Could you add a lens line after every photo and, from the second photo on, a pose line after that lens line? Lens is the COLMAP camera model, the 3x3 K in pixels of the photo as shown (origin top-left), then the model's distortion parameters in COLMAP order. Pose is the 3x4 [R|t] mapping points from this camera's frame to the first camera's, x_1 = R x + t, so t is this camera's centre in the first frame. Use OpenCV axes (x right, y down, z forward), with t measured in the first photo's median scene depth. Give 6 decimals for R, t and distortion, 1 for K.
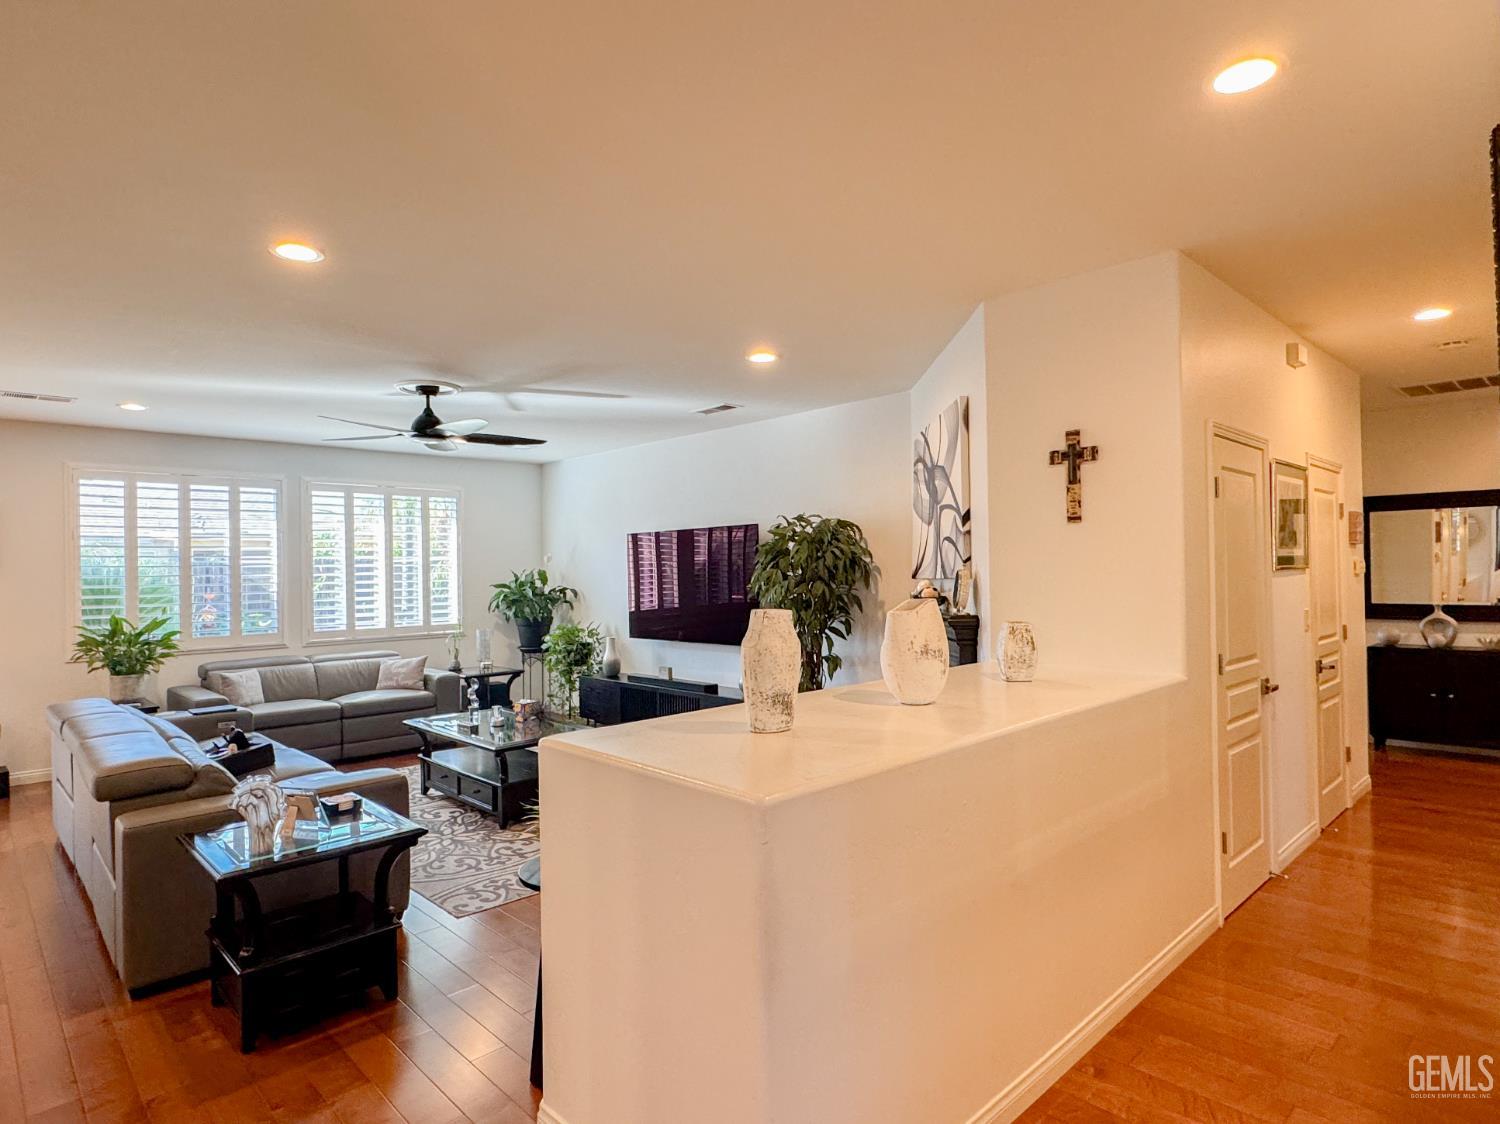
lens RADIAL K [[820.1, 0, 739.9], [0, 820.1, 573.3], [0, 0, 1]] dist [-0.005784, 0.004761]
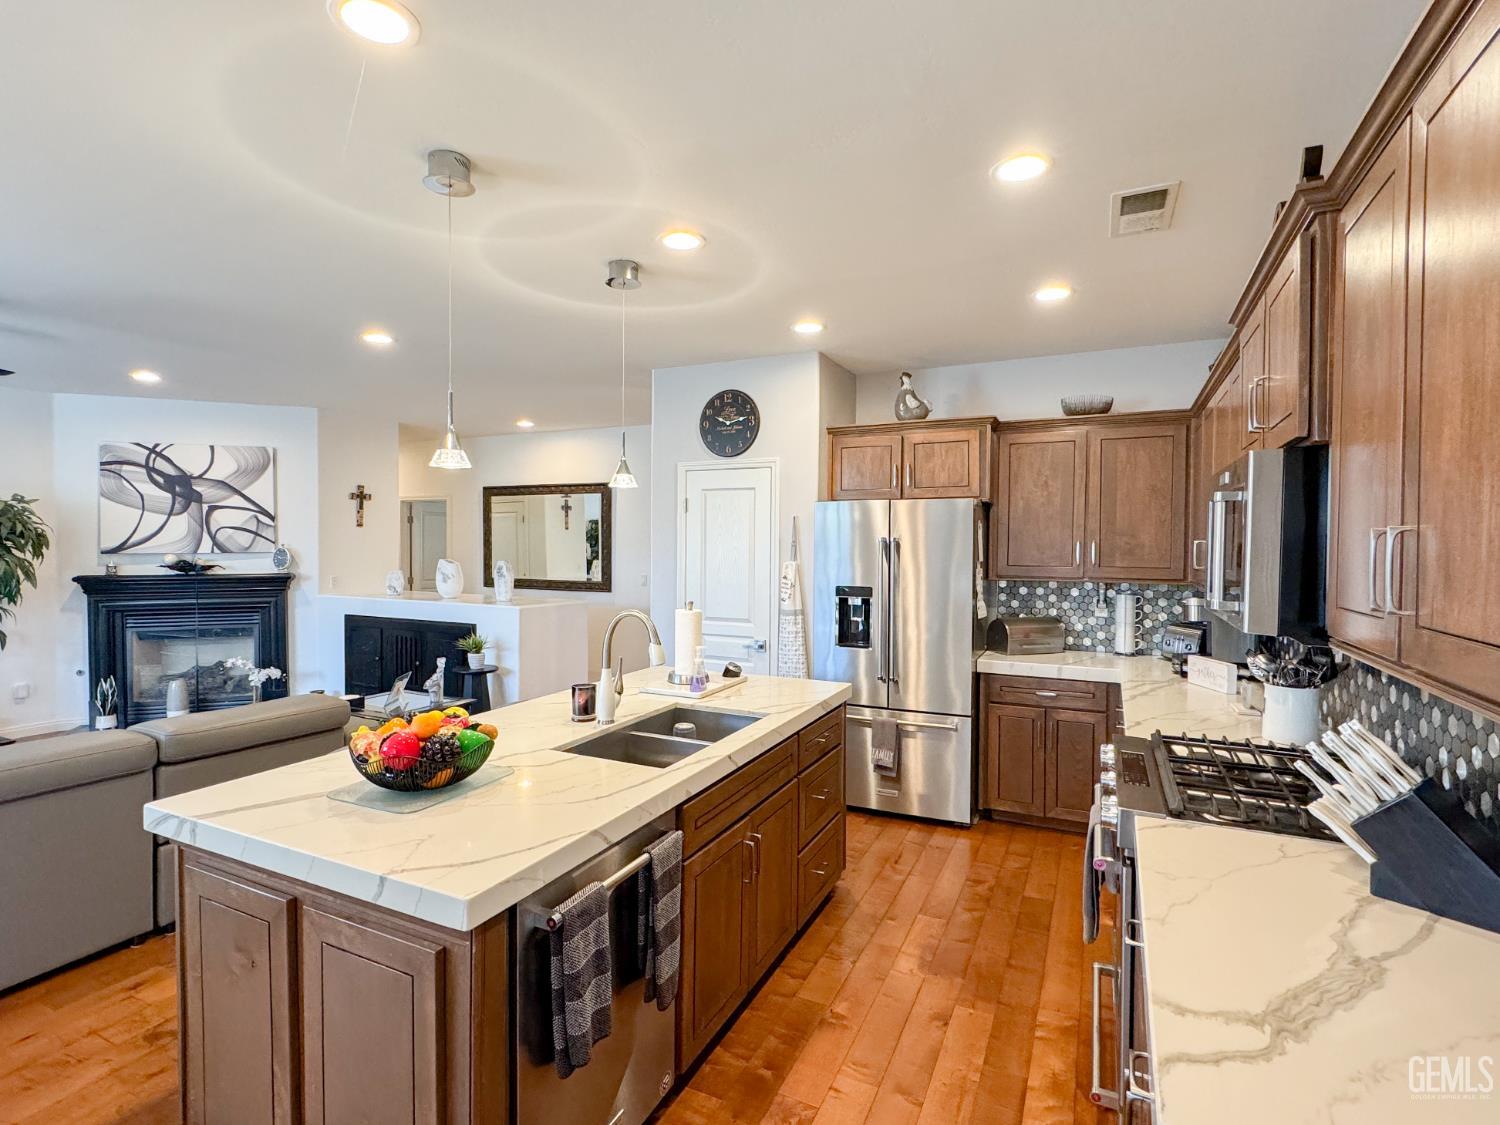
lens RADIAL K [[728.4, 0, 749.8], [0, 728.4, 560.8], [0, 0, 1]] dist [0.000600, -0.001910]
pose [[-0.340955, -0.007566, 0.940049, -0.896525], [-0.000442, 0.999969, 0.007887, 0.006077], [-0.940080, 0.002274, -0.340947, 0.344360]]
